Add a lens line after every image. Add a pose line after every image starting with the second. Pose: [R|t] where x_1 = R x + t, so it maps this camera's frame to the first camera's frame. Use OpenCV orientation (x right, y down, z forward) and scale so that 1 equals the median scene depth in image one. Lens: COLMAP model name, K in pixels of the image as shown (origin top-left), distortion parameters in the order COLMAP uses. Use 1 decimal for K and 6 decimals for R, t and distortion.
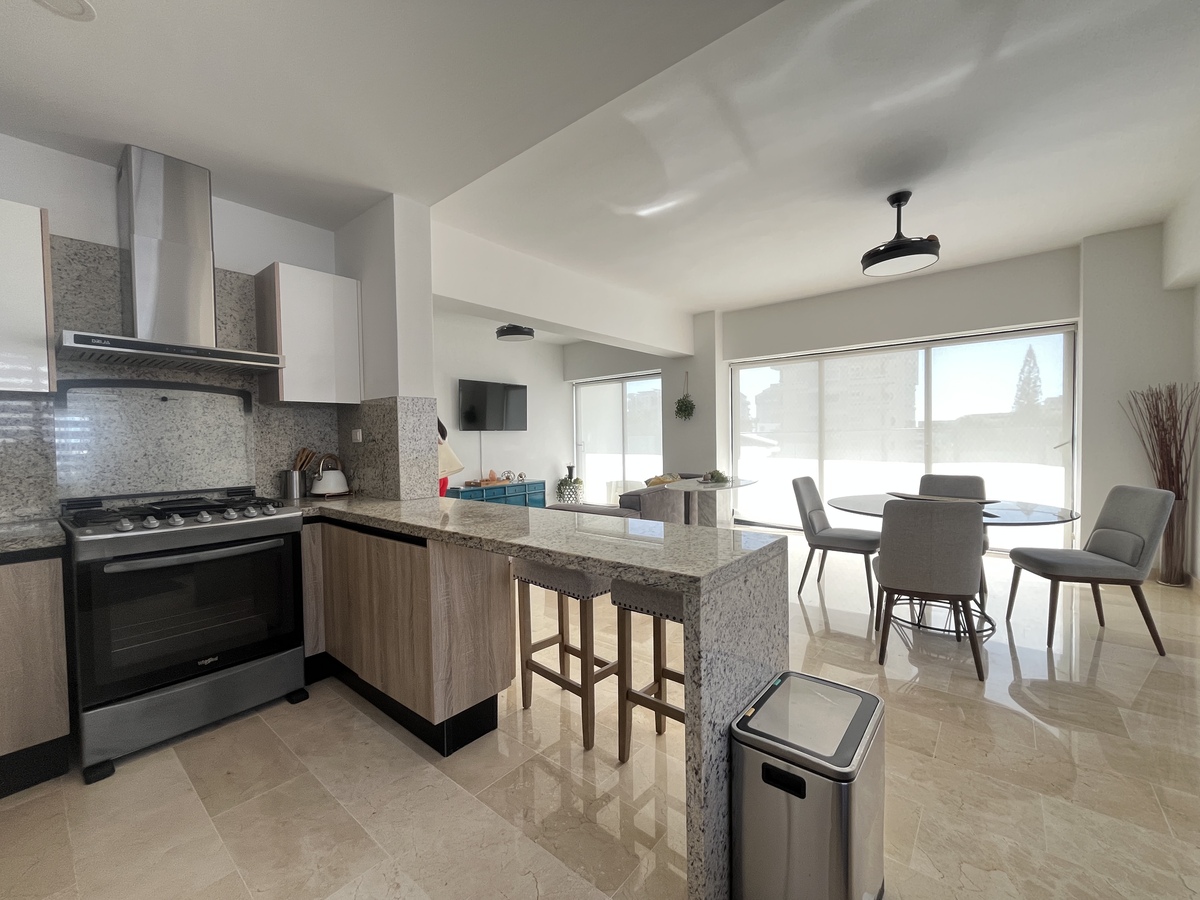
lens RADIAL K [[488.5, 0, 597.2], [0, 488.5, 452.3], [0, 0, 1]] dist [-0.002699, 0.000051]
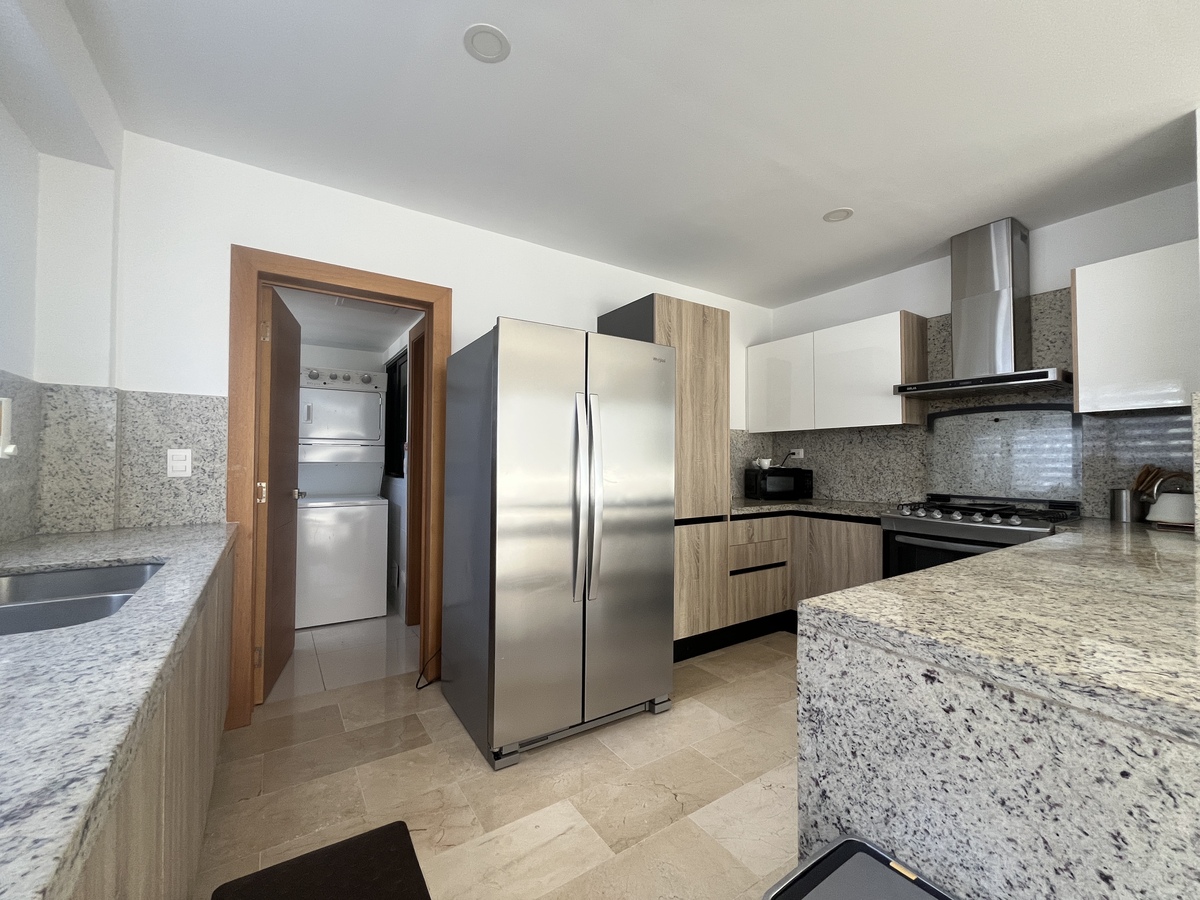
lens RADIAL K [[488.5, 0, 602.6], [0, 488.5, 449.8], [0, 0, 1]] dist [-0.002699, 0.000051]
pose [[-0.282057, -0.007828, -0.959366, 0.205929], [-0.026459, 0.999650, -0.000378, -0.003714], [0.959033, 0.025277, -0.282166, 0.153255]]
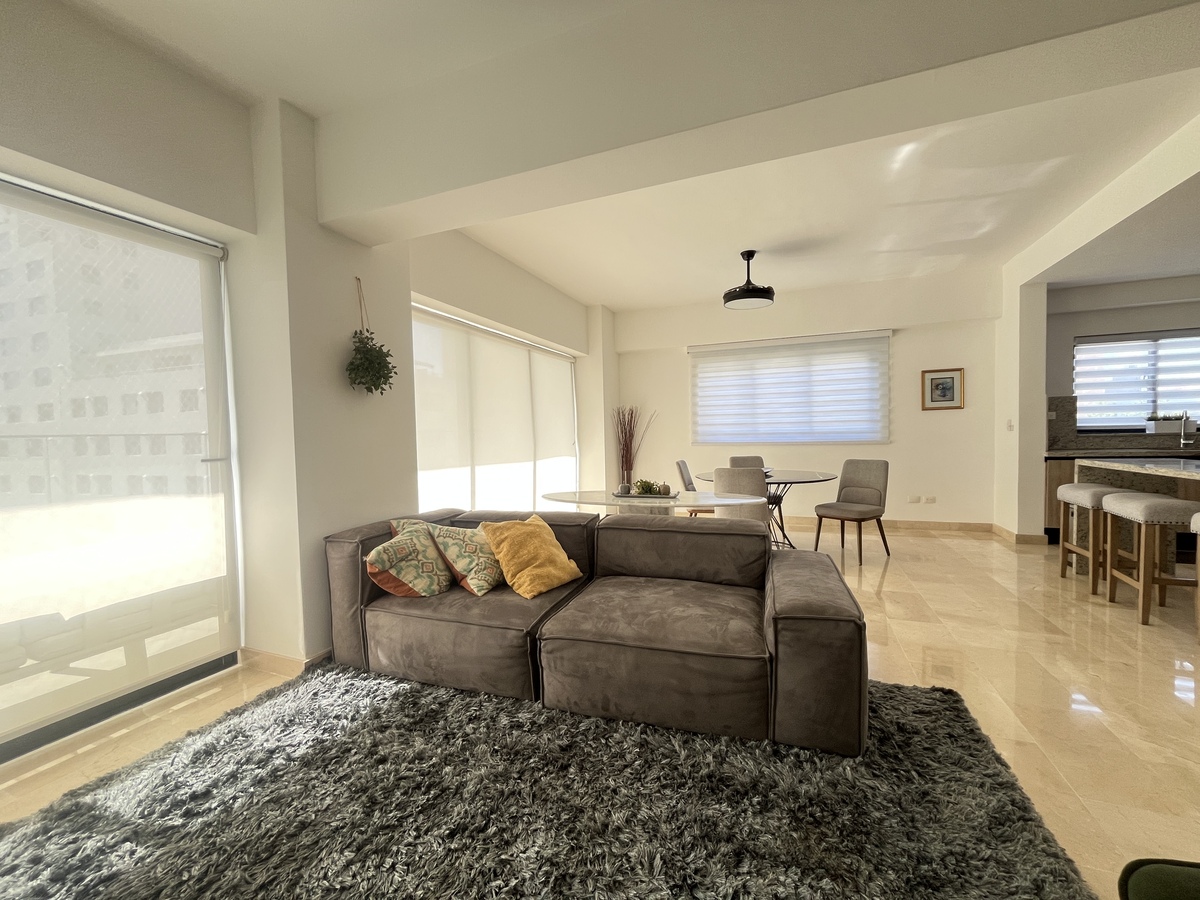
lens RADIAL K [[488.5, 0, 599.4], [0, 488.5, 452.1], [0, 0, 1]] dist [-0.002699, 0.000051]
pose [[-0.318255, -0.011065, 0.947941, -0.287255], [0.056350, 0.997943, 0.030567, -0.018794], [-0.946329, 0.063145, -0.316977, 0.979662]]
